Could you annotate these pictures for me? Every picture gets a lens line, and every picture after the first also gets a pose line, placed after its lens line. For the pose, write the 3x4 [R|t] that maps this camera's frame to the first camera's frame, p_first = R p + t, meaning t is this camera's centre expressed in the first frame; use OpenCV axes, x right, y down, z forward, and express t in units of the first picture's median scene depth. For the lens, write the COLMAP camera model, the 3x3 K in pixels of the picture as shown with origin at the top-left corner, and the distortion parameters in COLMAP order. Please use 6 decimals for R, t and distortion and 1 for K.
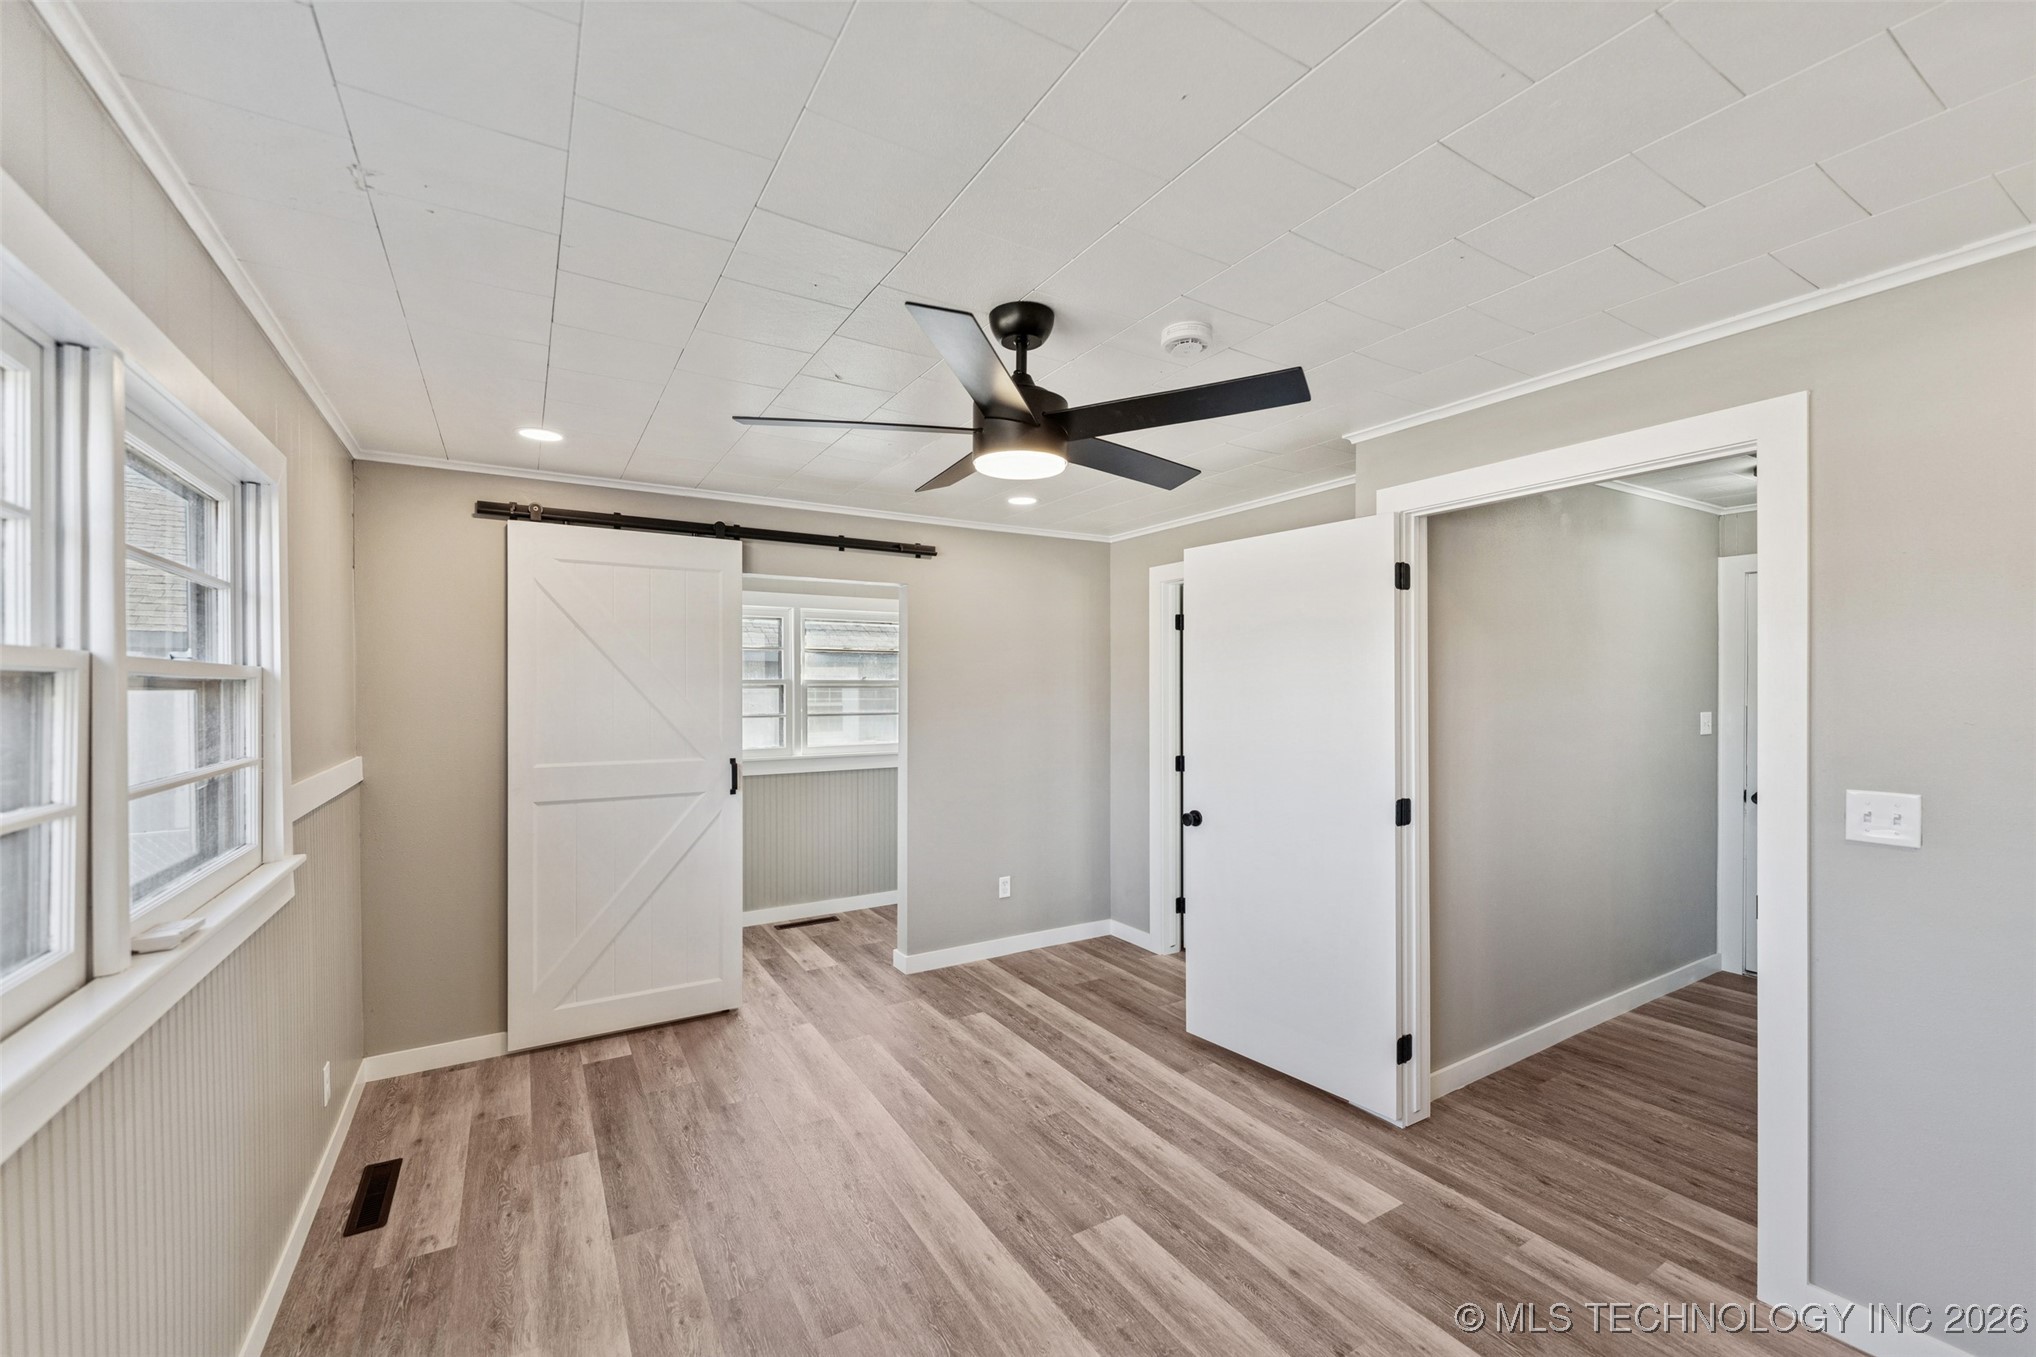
lens RADIAL K [[828.9, 0, 1011.9], [0, 828.9, 692.2], [0, 0, 1]] dist [0.003740, -0.001179]
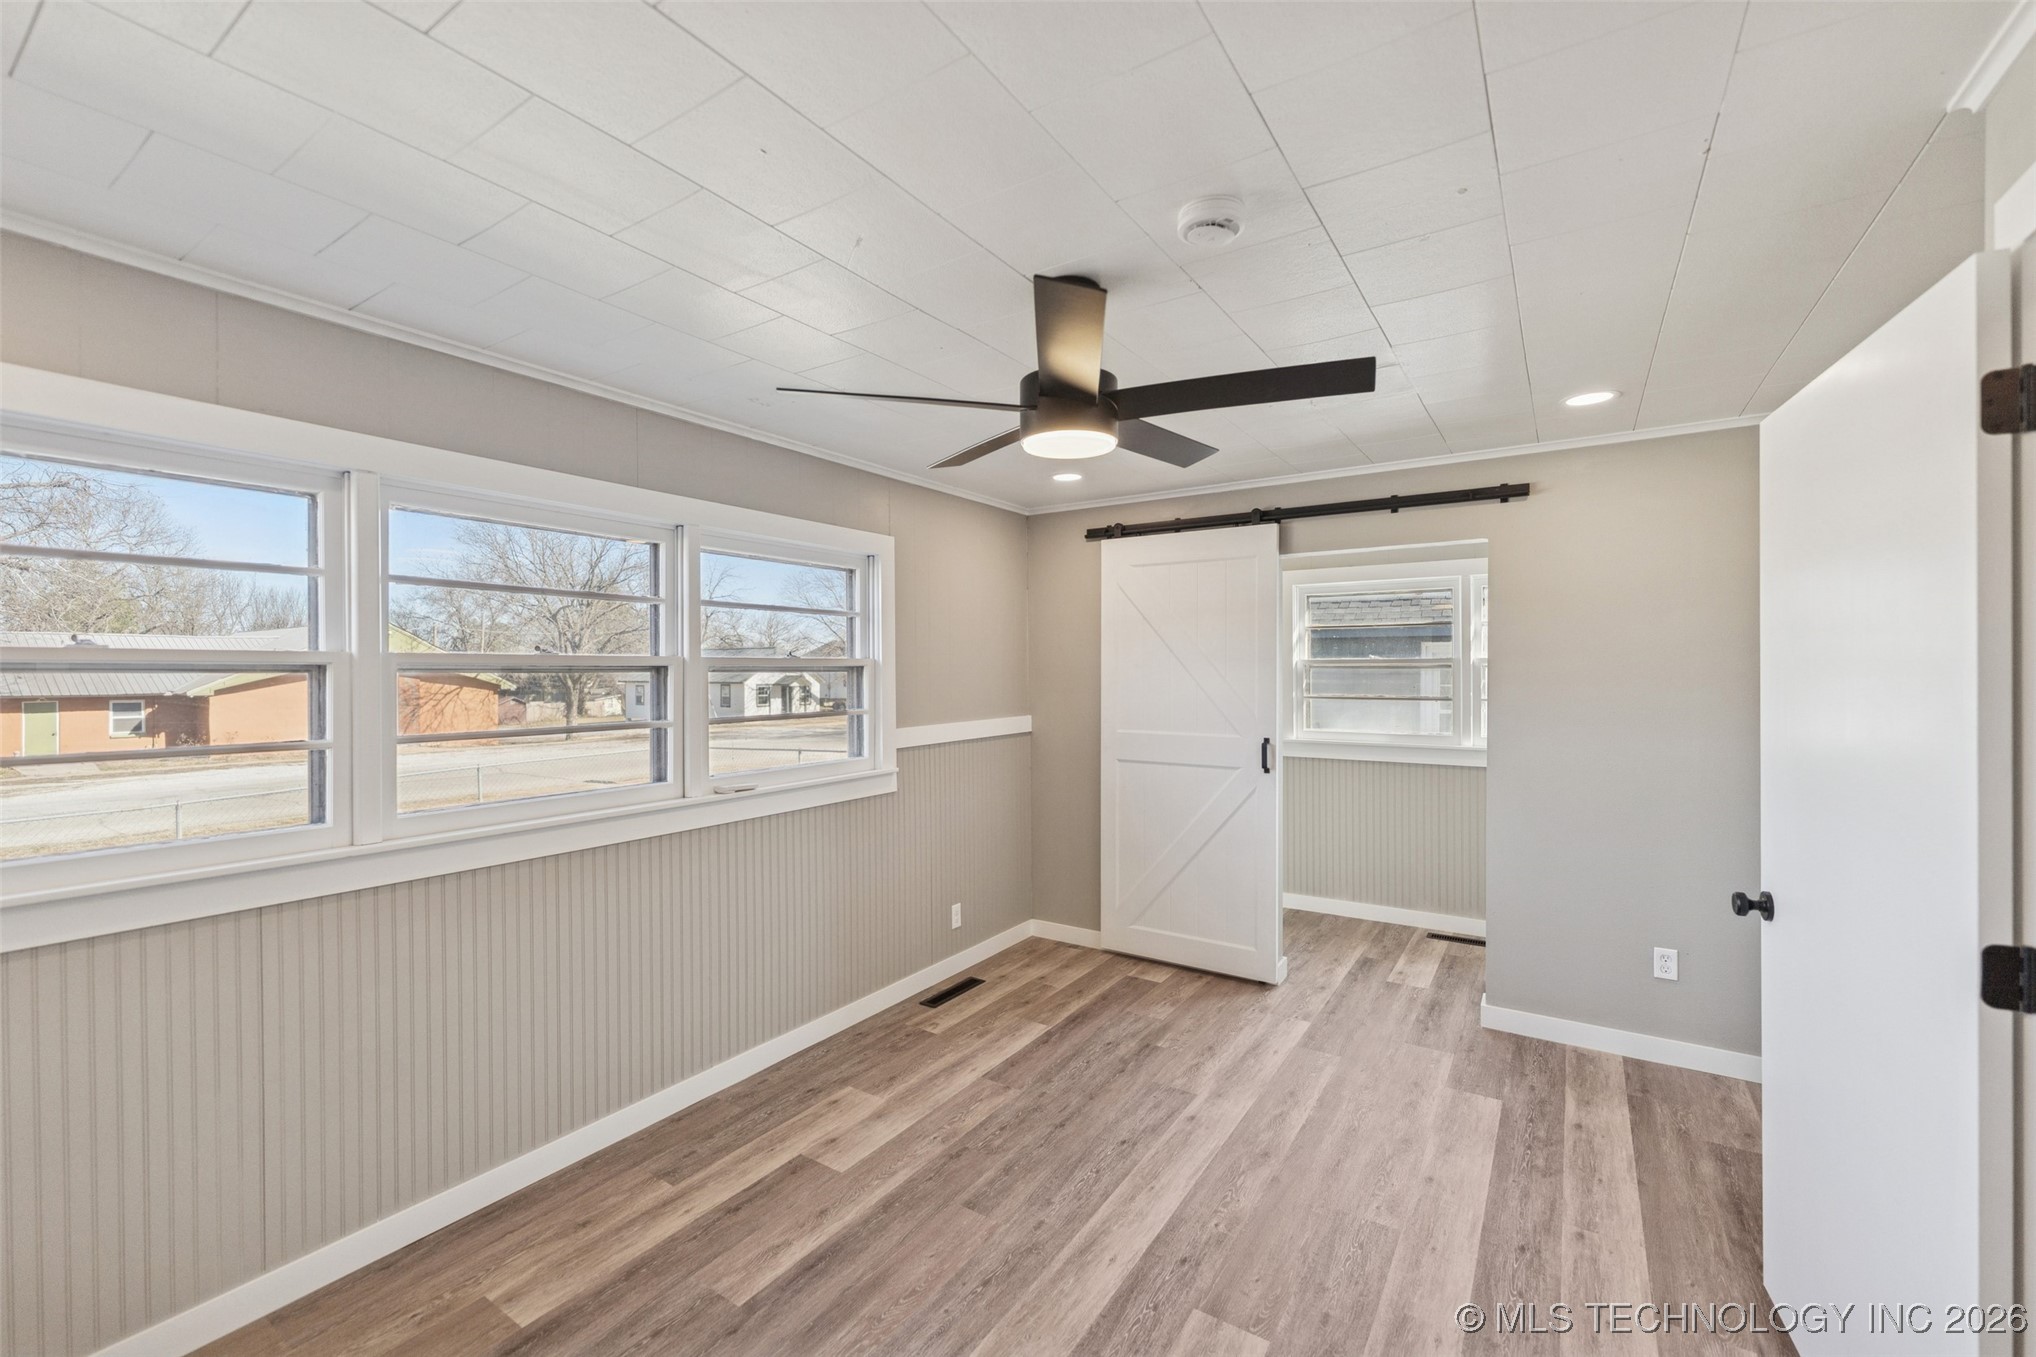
lens RADIAL K [[828.9, 0, 995.3], [0, 828.9, 676.1], [0, 0, 1]] dist [0.003740, -0.001179]
pose [[0.425642, 0.008599, -0.904851, 0.499607], [-0.002133, 0.999962, 0.008499, -0.004719], [0.904889, -0.001688, 0.425644, 0.295858]]
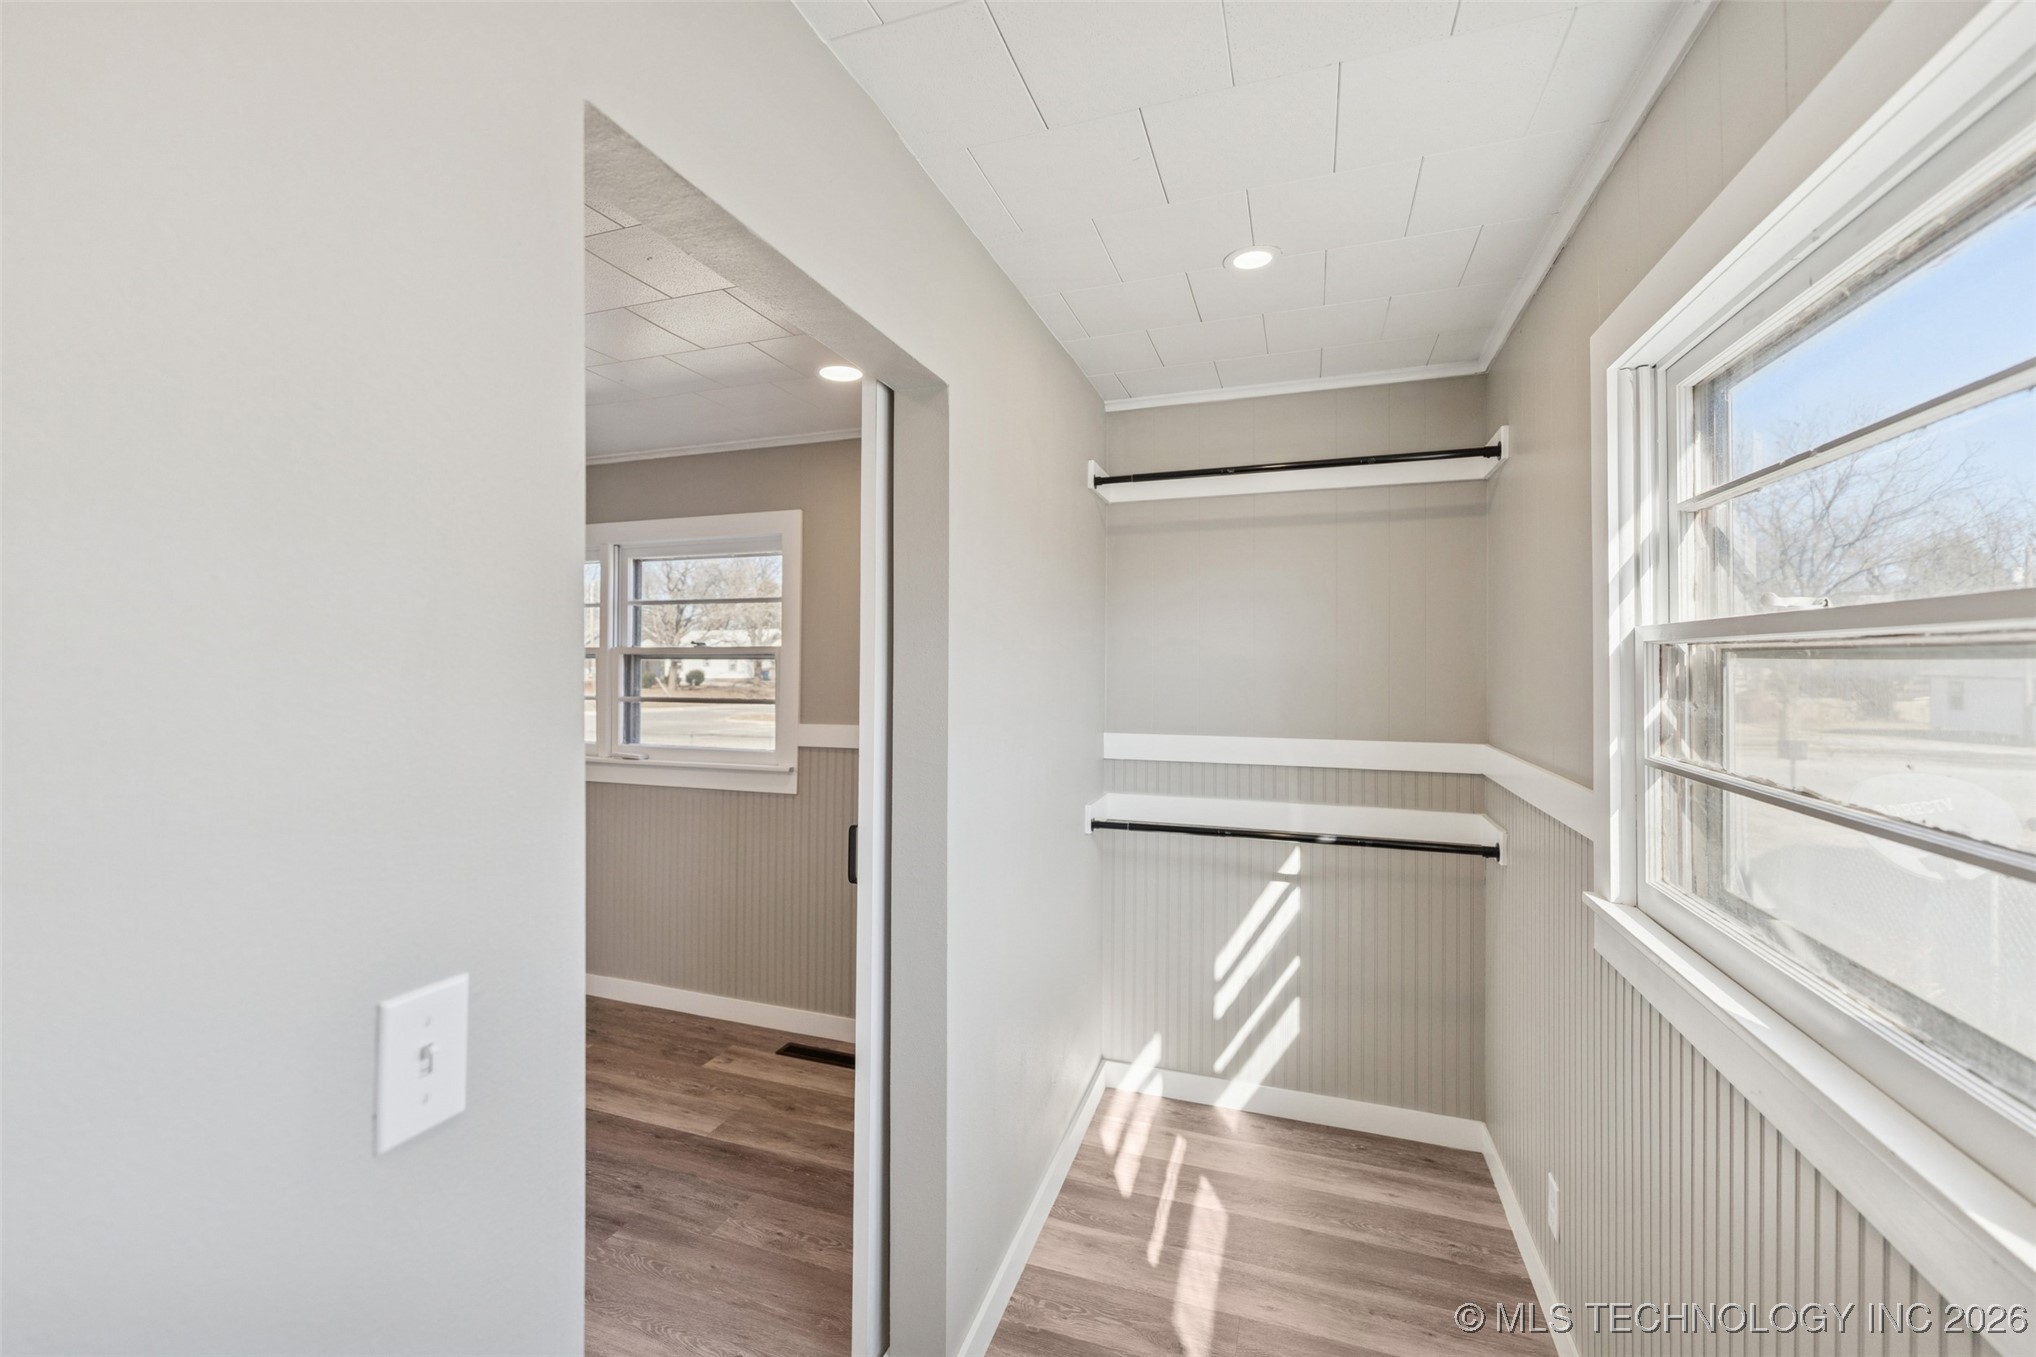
lens RADIAL K [[828.9, 0, 1012.3], [0, 828.9, 649.4], [0, 0, 1]] dist [0.003740, -0.001179]
pose [[-0.768627, -0.005321, -0.639675, -0.123146], [-0.000971, 0.999974, -0.007151, -0.006614], [0.639696, -0.004875, -0.768613, 1.574689]]
